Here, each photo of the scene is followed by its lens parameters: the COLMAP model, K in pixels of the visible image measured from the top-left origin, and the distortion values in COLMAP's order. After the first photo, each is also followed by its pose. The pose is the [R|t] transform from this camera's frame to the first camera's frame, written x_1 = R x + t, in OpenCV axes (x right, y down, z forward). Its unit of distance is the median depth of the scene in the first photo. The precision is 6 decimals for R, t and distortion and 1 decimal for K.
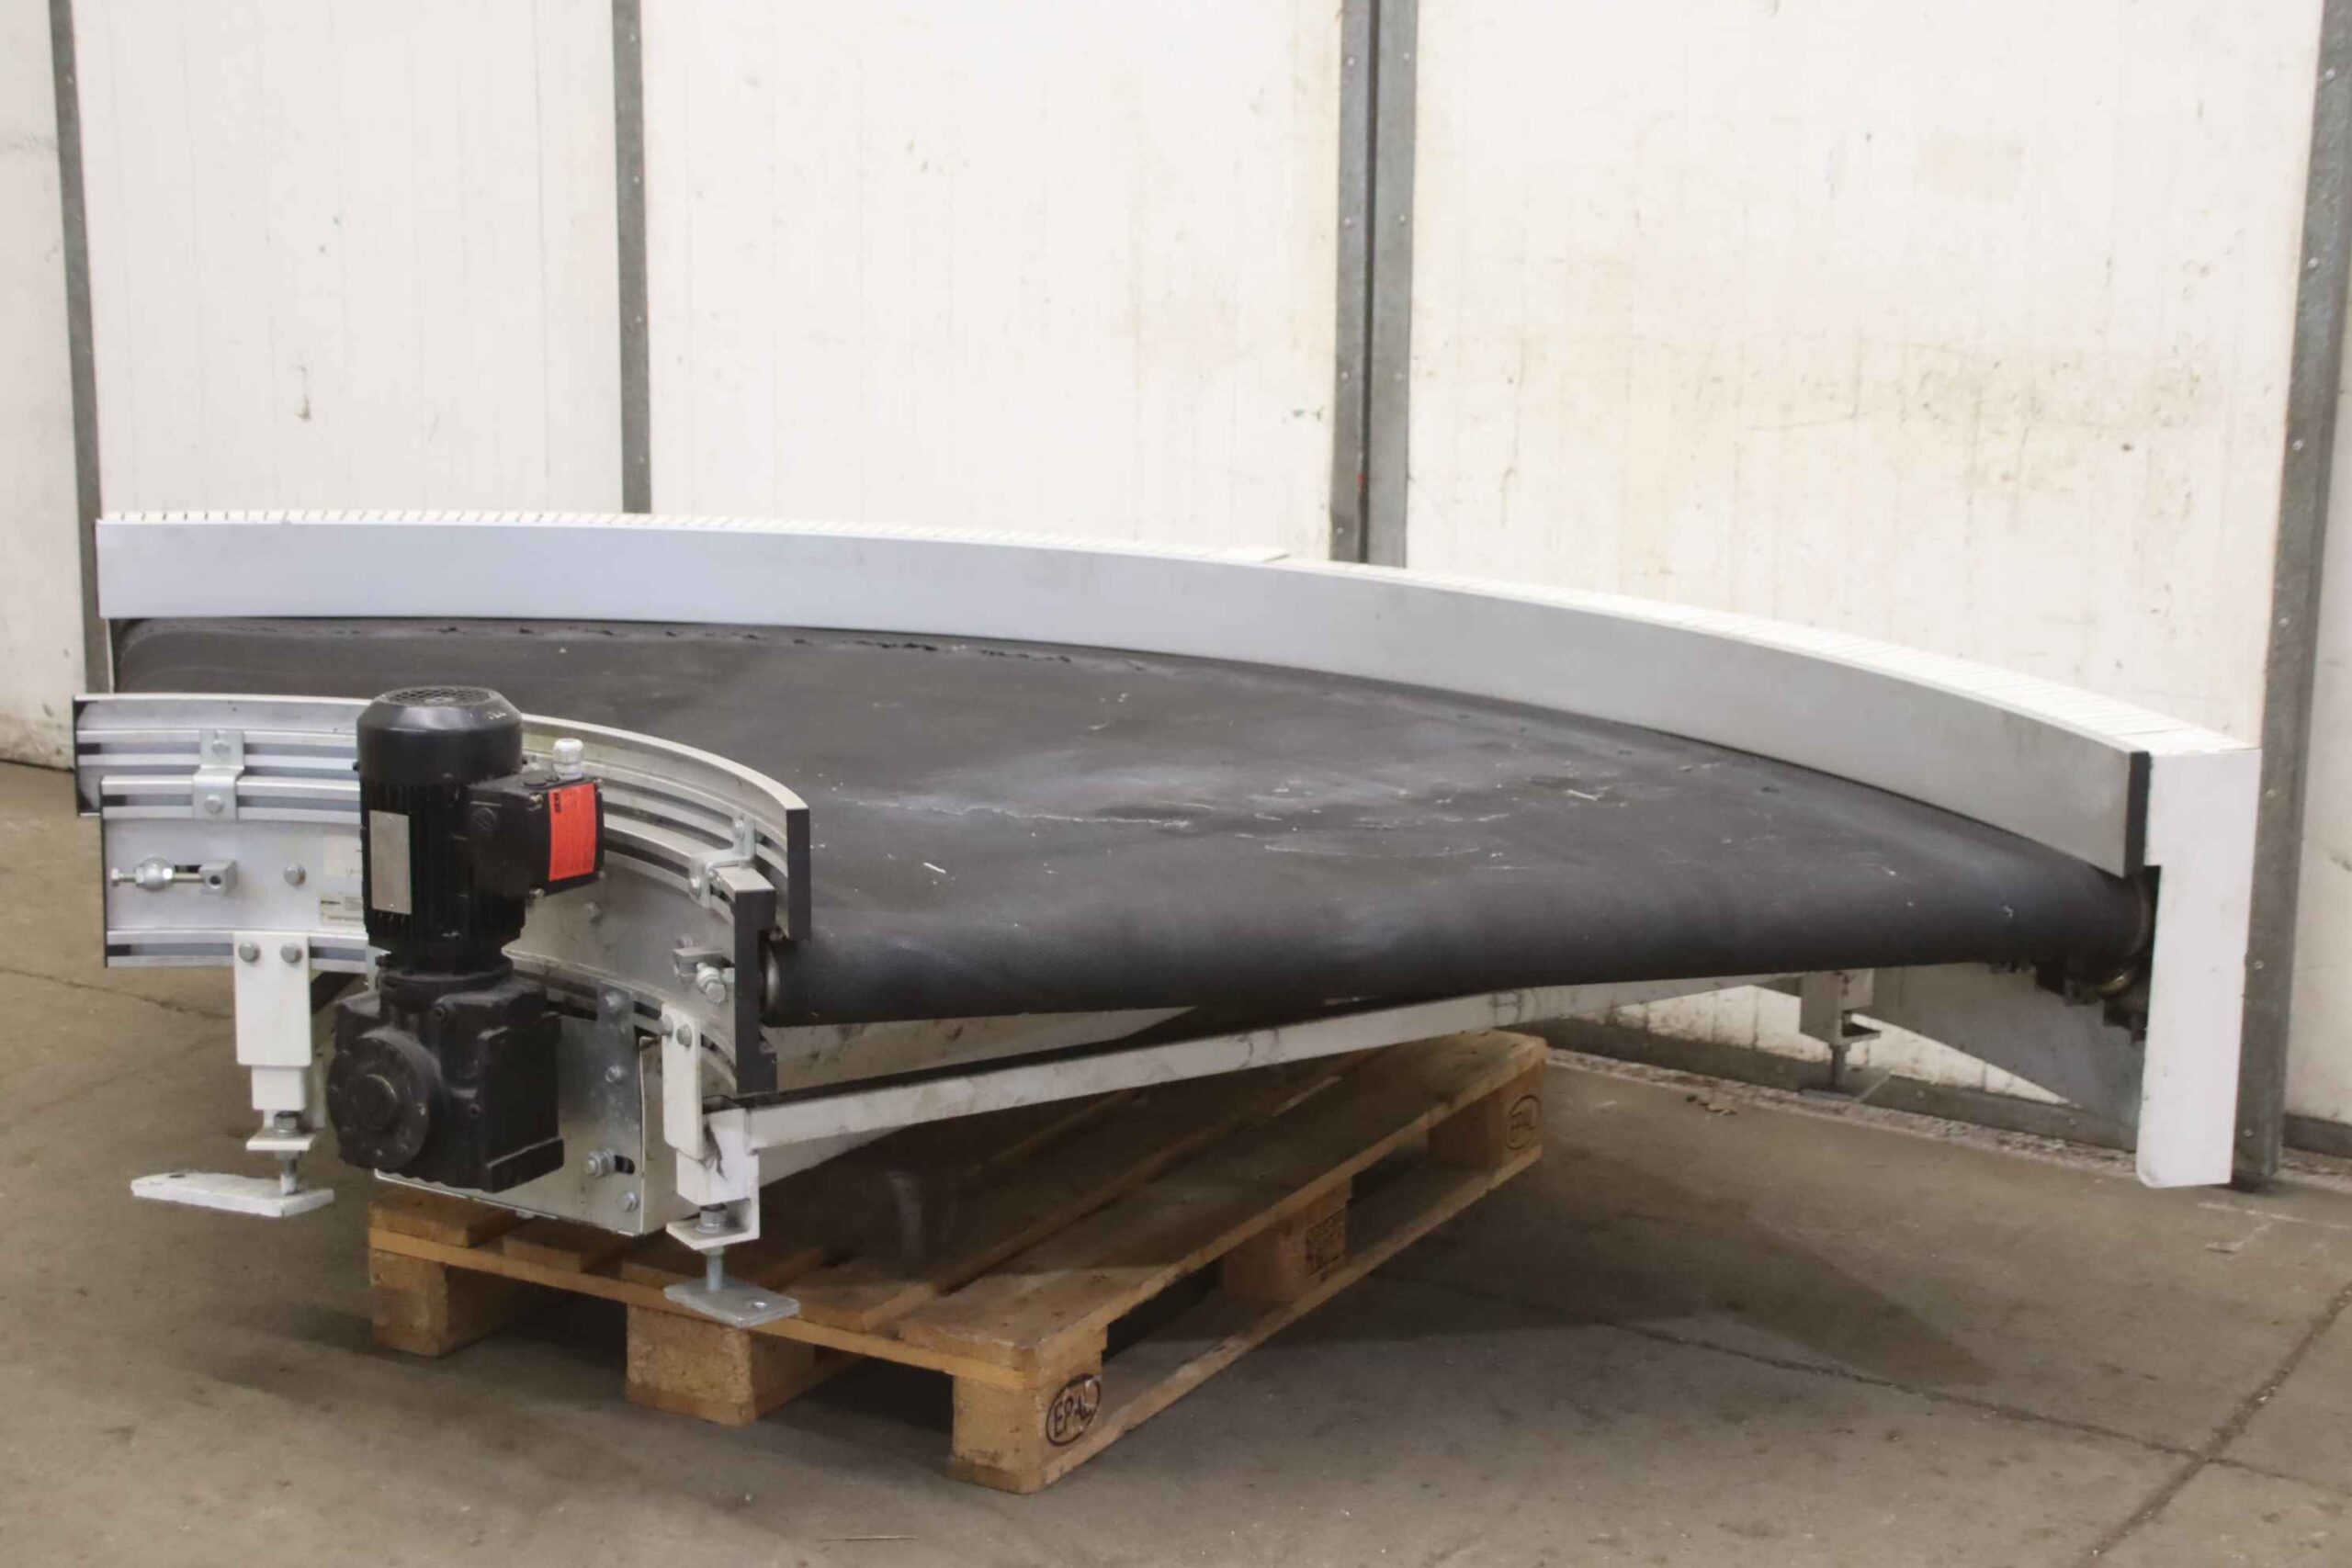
lens RADIAL K [[3984.3, 0, 1091.9], [0, 3984.3, 780.6], [0, 0, 1]] dist [0.135150, 0.252660]
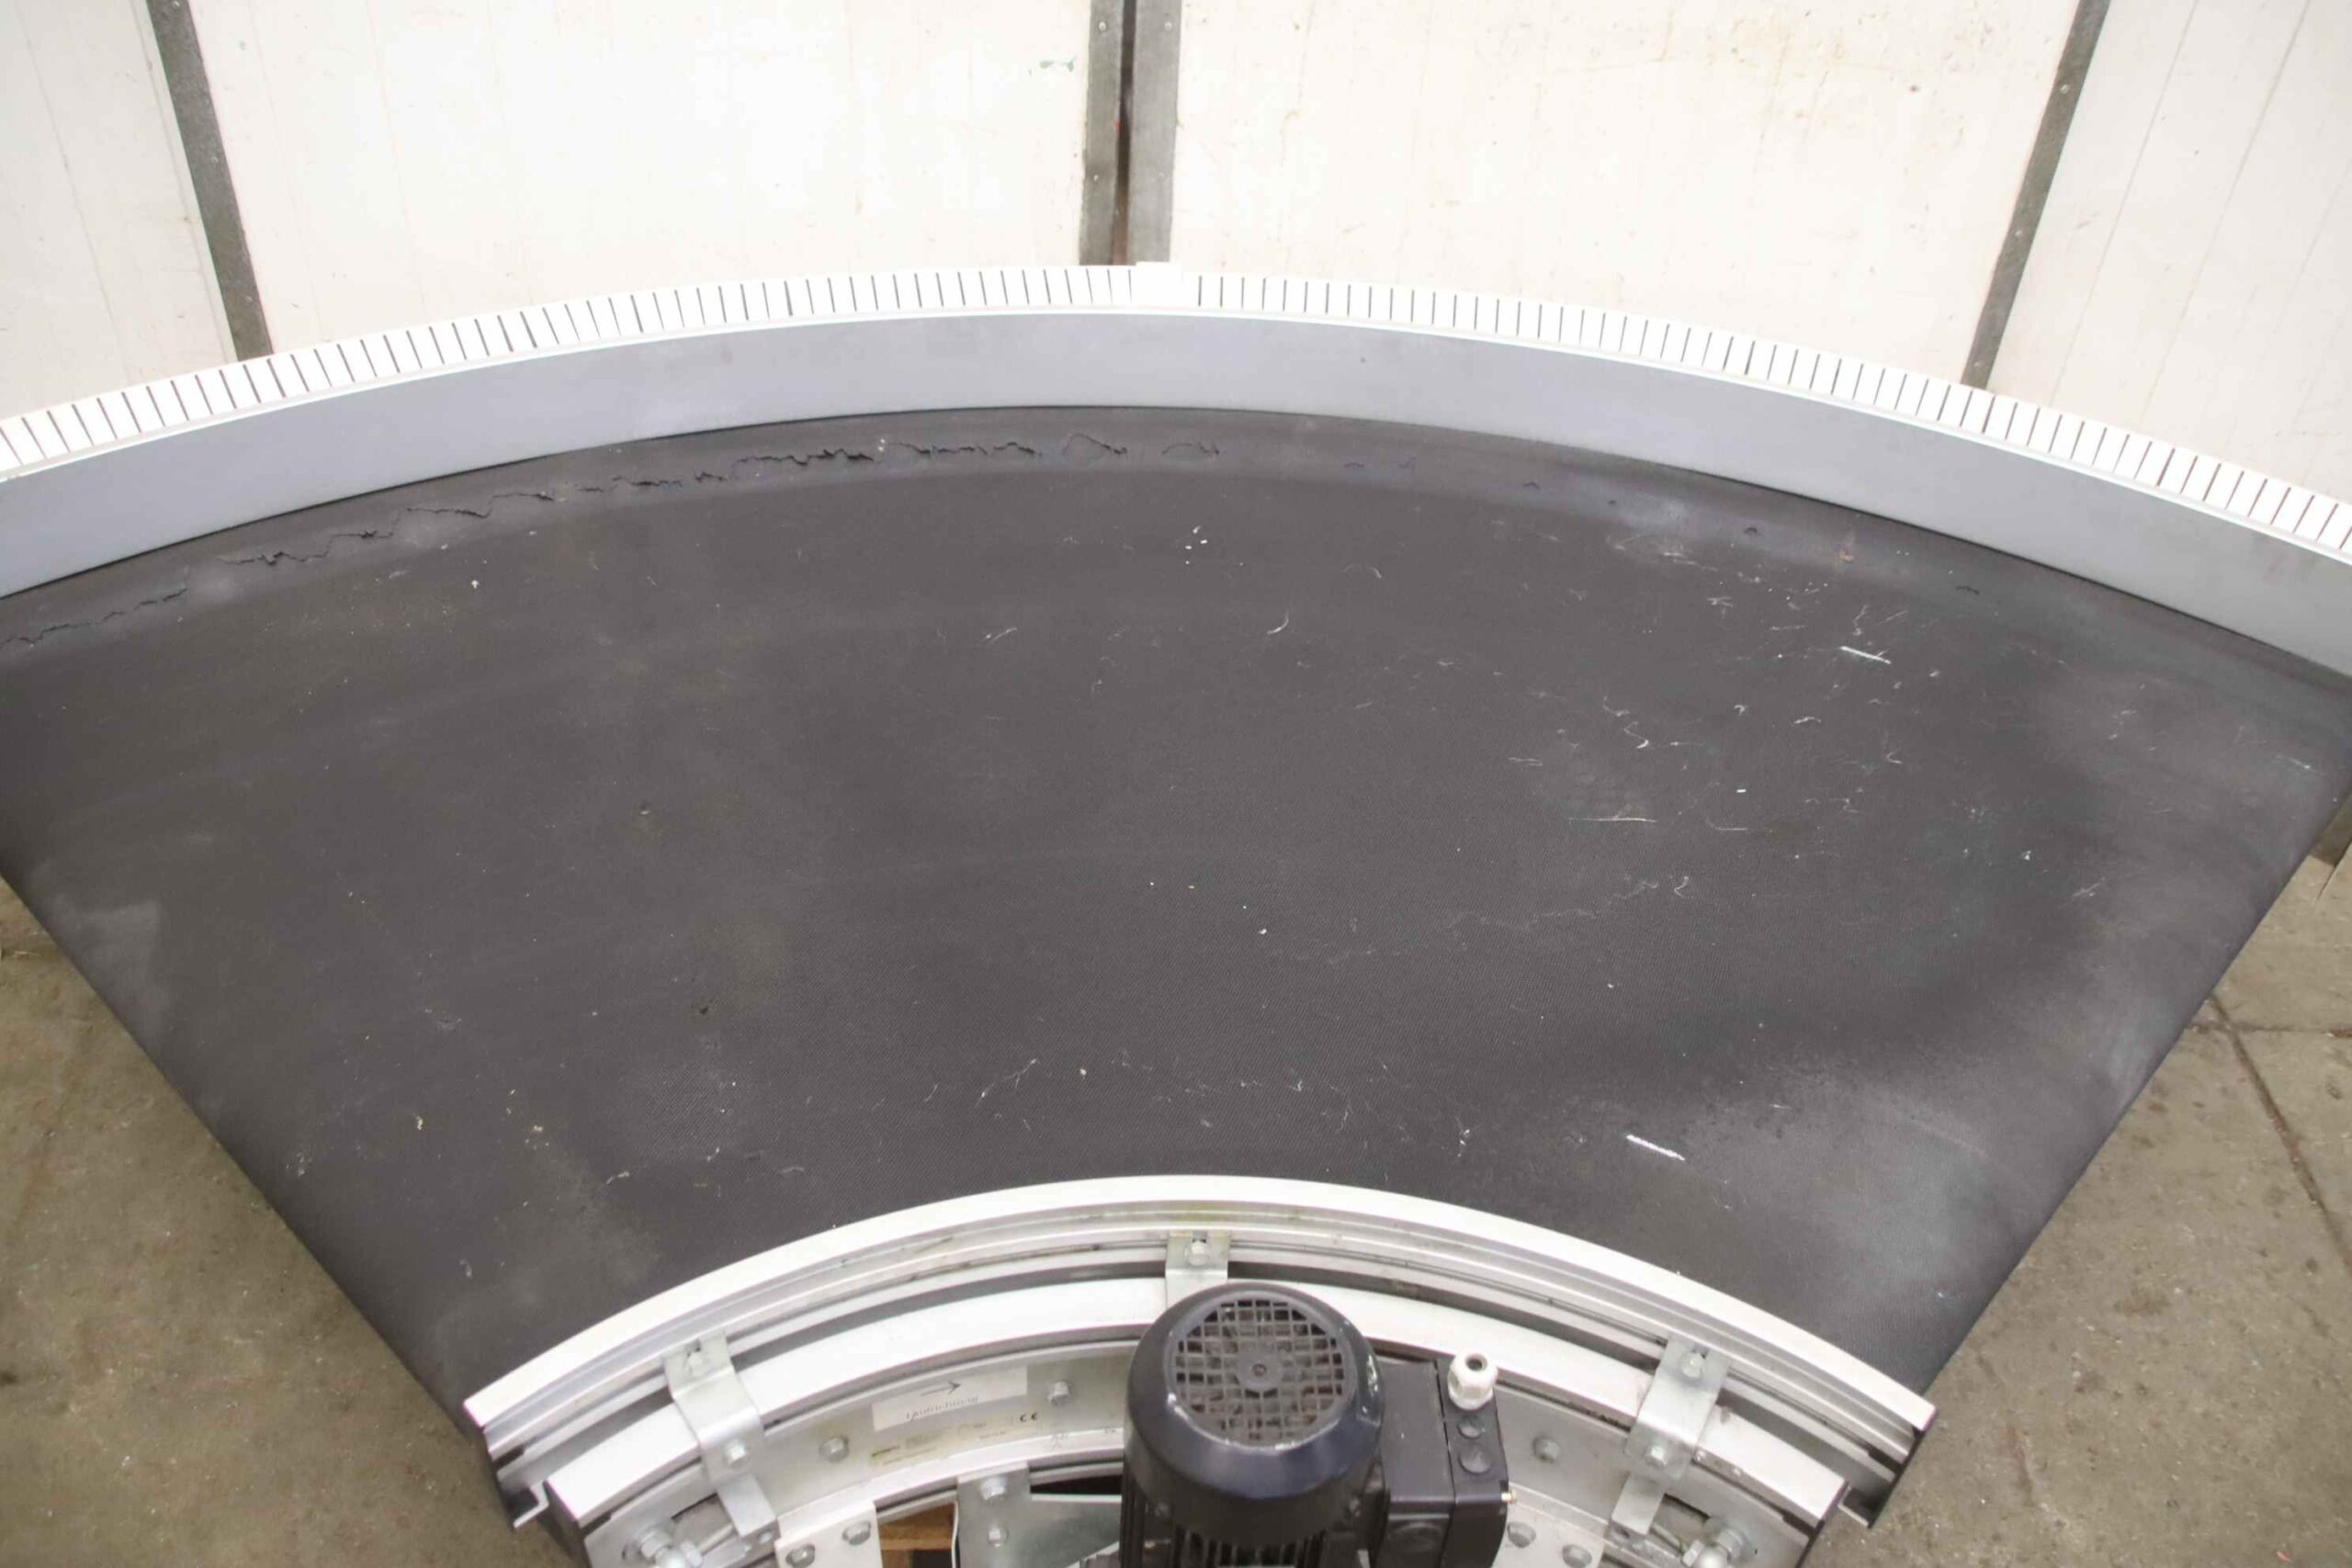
lens RADIAL K [[1921.0, 0, 1176.0], [0, 1921.0, 784.0], [0, 0, 1]] dist [-0.141066, 0.092506]
pose [[0.832916, -0.329037, 0.444955, -0.196586], [0.079103, 0.866572, 0.492743, -0.175425], [-0.547716, -0.375216, 0.747810, 0.616337]]
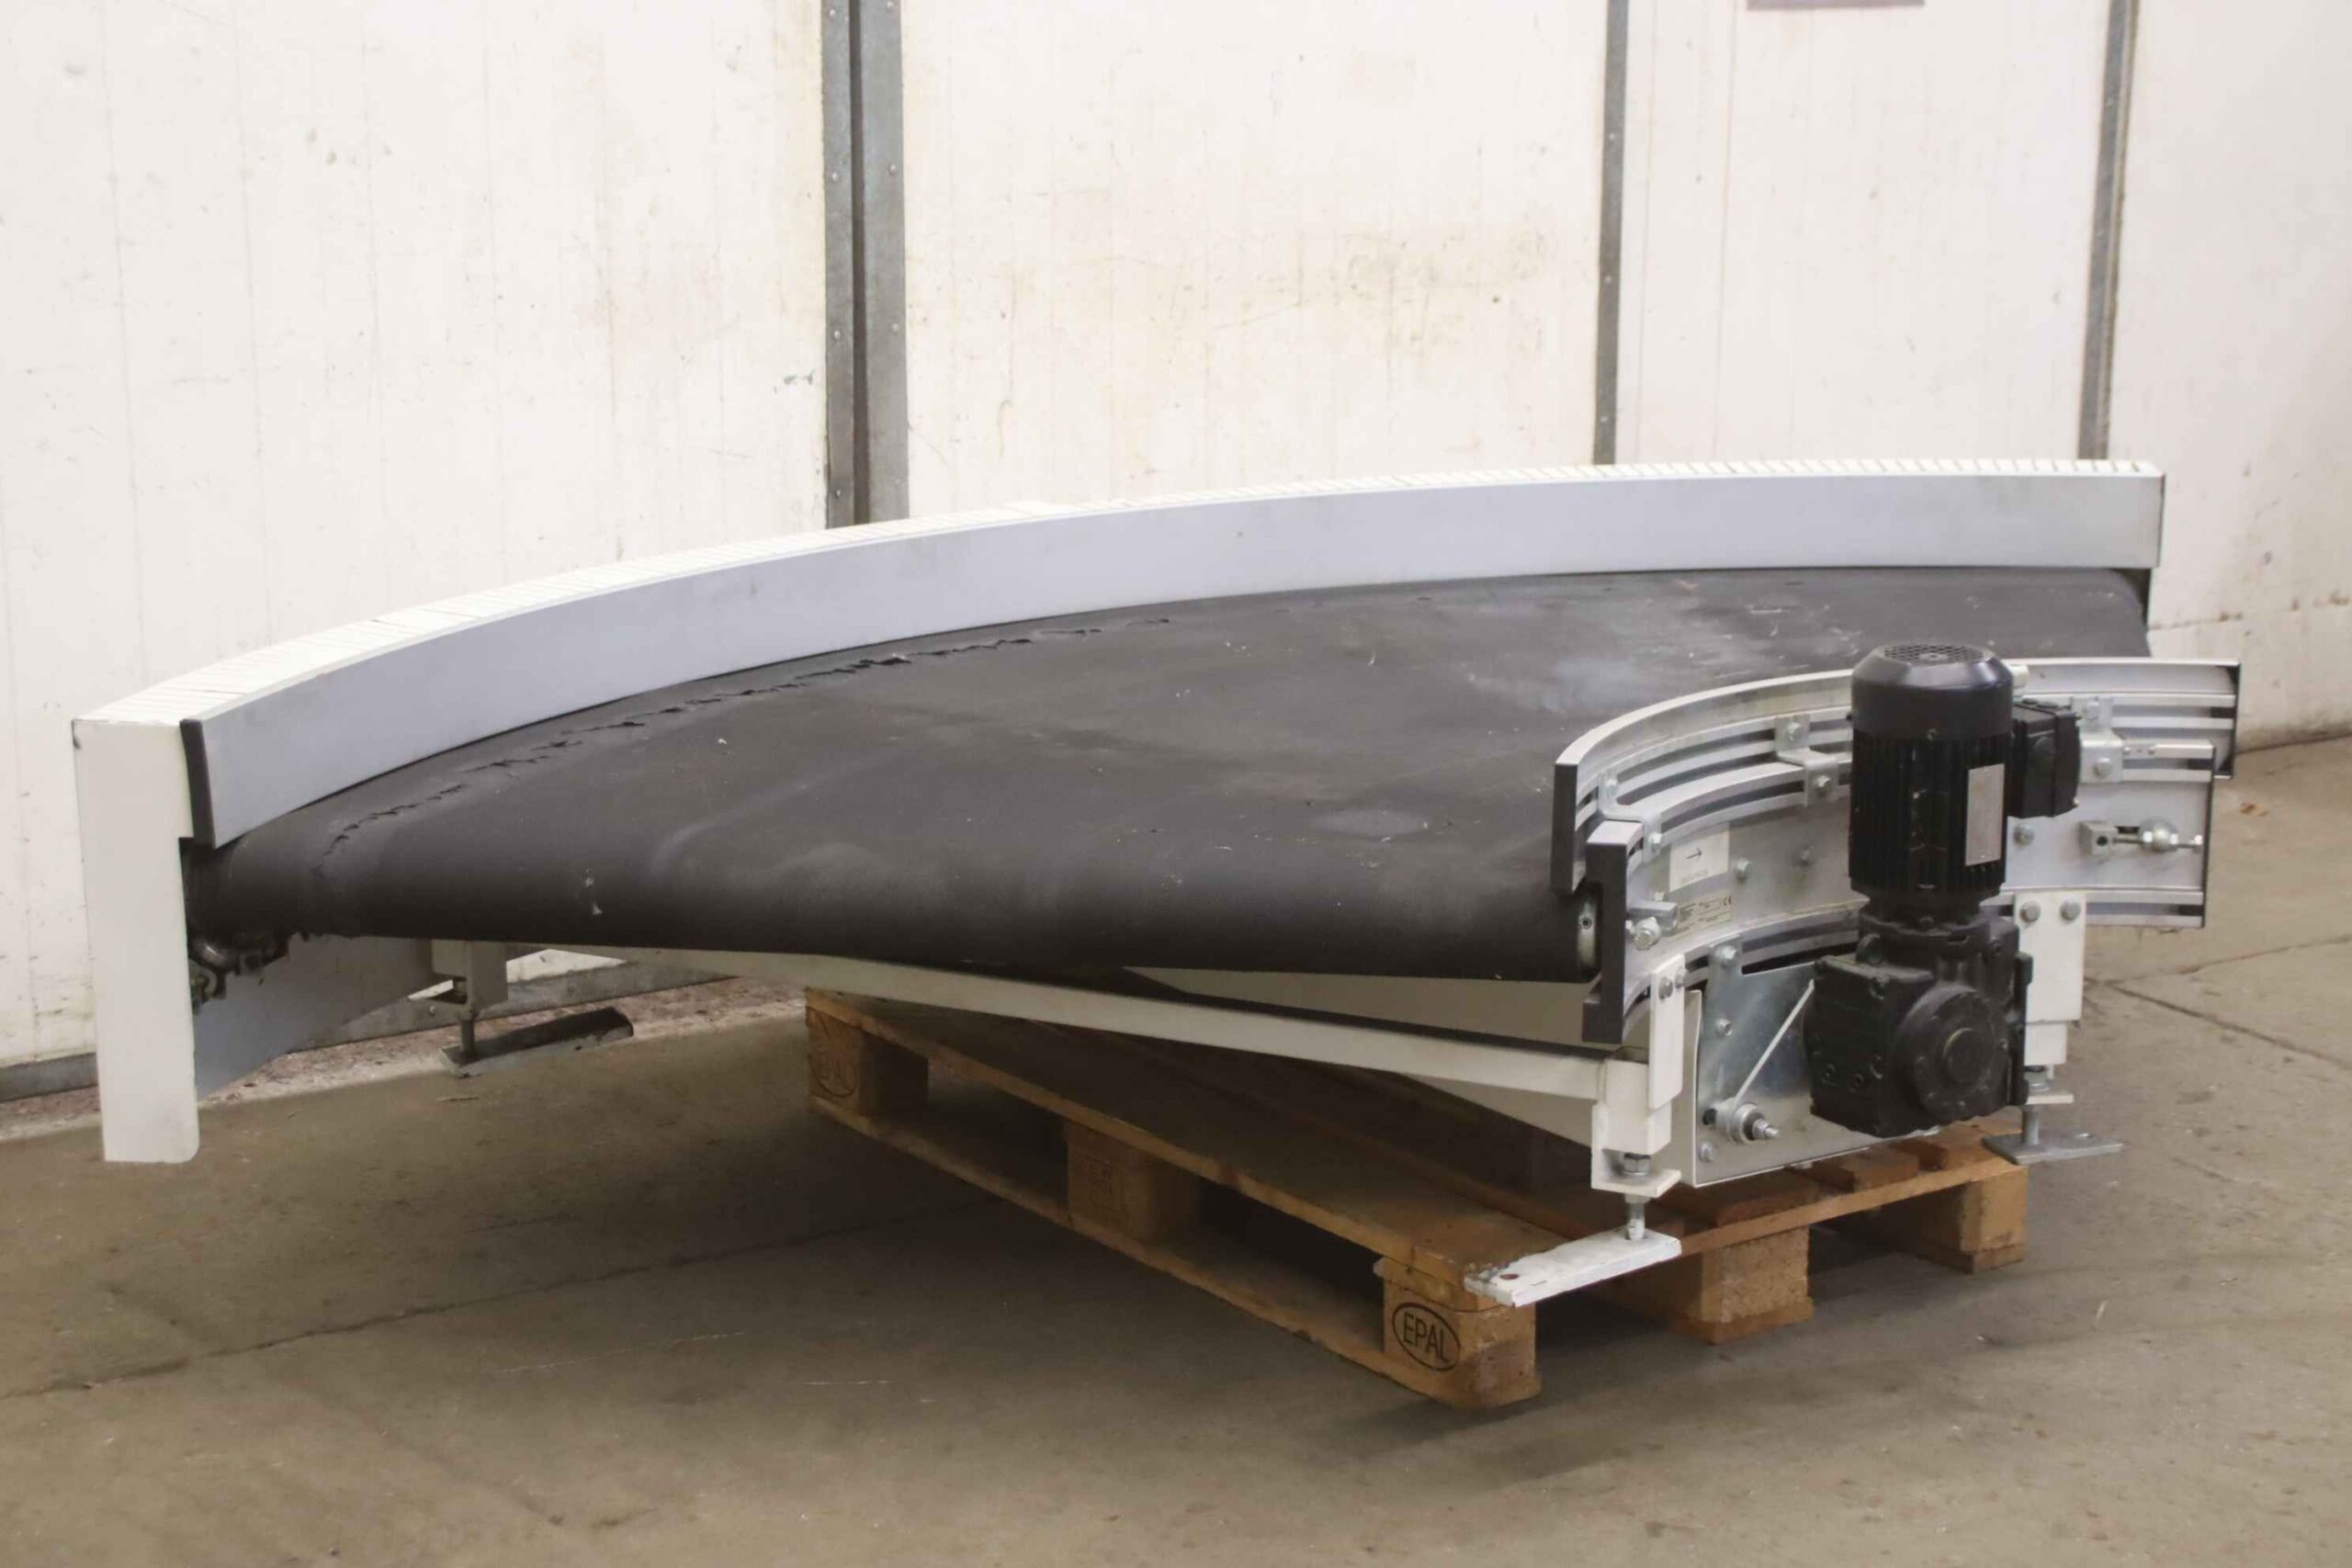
lens RADIAL K [[3984.3, 0, 1091.9], [0, 3984.3, 780.6], [0, 0, 1]] dist [0.135150, 0.252660]
pose [[0.407562, -0.206227, 0.889586, -0.856716], [0.199144, 0.970791, 0.133814, -0.120800], [-0.891198, 0.122618, 0.436727, 0.561816]]
